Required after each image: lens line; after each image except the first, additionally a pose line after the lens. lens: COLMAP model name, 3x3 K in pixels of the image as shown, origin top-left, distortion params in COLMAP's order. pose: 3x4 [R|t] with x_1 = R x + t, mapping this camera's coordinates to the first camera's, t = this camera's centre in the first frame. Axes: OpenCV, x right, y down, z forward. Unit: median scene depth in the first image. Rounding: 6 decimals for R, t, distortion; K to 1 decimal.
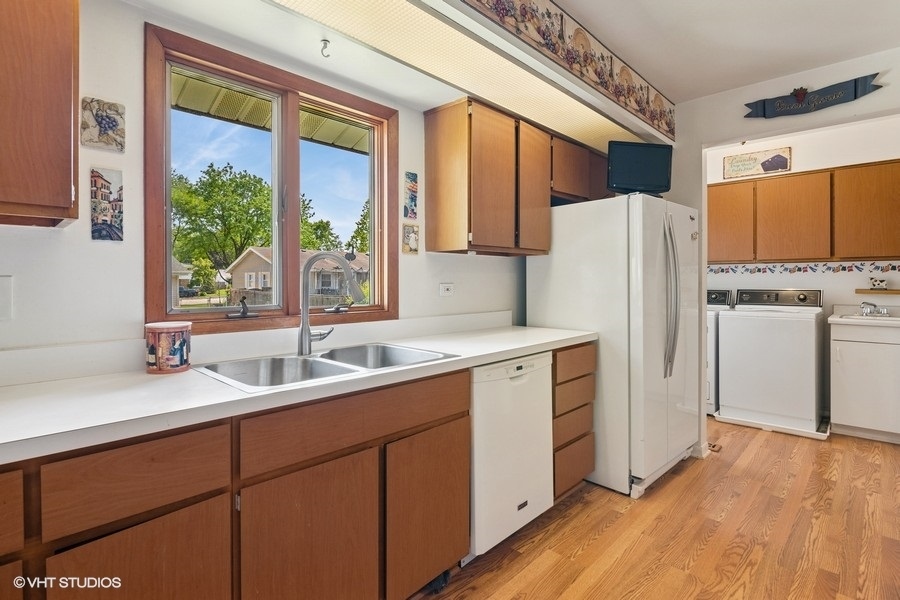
lens RADIAL K [[436.5, 0, 450.4], [0, 436.5, 283.9], [0, 0, 1]] dist [0.002061, -0.006548]
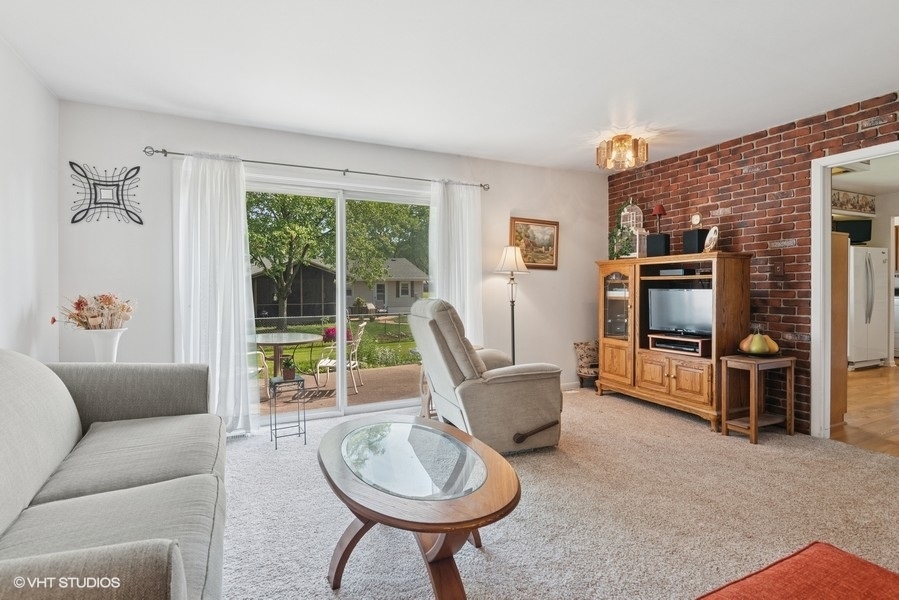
lens RADIAL K [[436.0, 0, 453.7], [0, 436.0, 292.9], [0, 0, 1]] dist [0.002061, -0.006548]
pose [[0.937591, 0.000435, -0.347740, -0.864881], [0.001738, 0.999981, 0.005937, 0.039325], [0.347736, -0.006171, 0.937572, -2.189071]]
